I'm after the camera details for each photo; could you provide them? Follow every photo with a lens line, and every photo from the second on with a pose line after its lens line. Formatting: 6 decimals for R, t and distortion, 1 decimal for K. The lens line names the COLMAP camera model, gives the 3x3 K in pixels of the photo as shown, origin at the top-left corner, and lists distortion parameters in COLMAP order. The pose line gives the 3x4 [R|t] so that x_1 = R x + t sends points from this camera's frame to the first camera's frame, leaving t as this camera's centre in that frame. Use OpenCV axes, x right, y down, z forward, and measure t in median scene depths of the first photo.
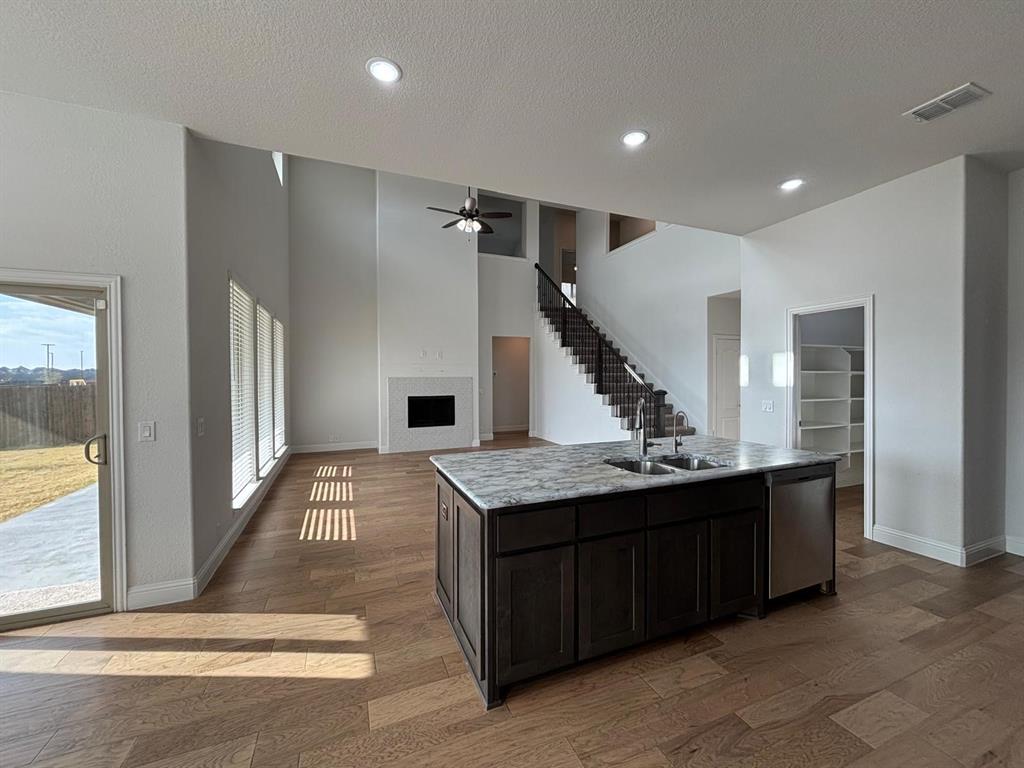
lens RADIAL K [[411.9, 0, 512.3], [0, 411.9, 376.4], [0, 0, 1]] dist [0.006805, -0.000514]
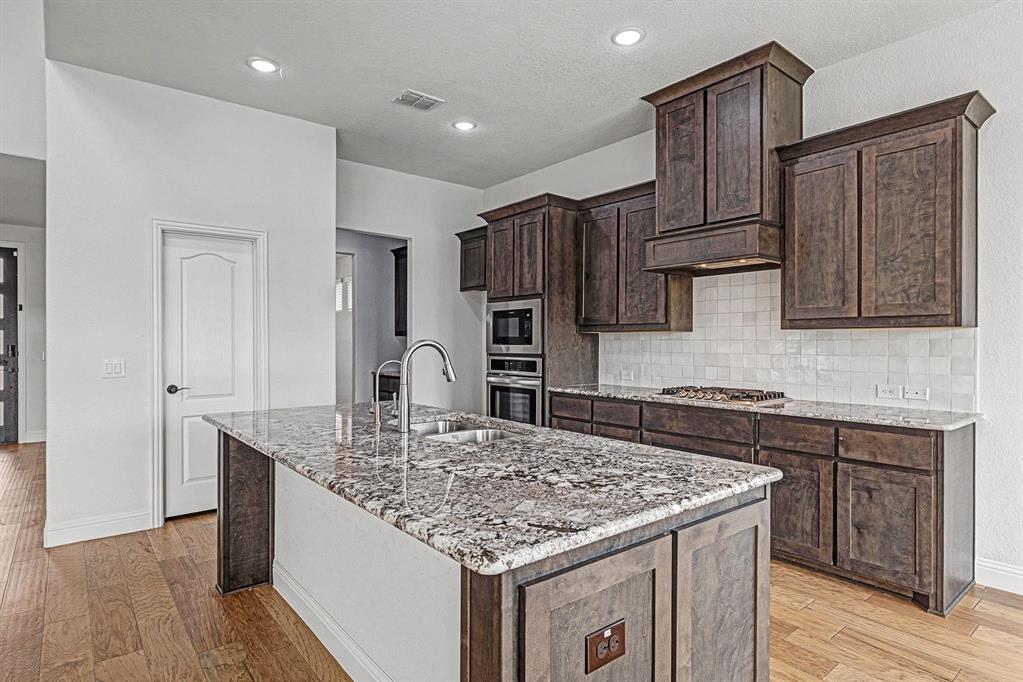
lens RADIAL K [[552.0, 0, 512.3], [0, 552.0, 343.7], [0, 0, 1]] dist [0.012317, -0.005878]
pose [[-0.285651, 0.000761, 0.958333, -0.222710], [0.001123, 0.999999, -0.000459, 0.023444], [-0.958333, 0.000945, -0.285652, 0.448612]]
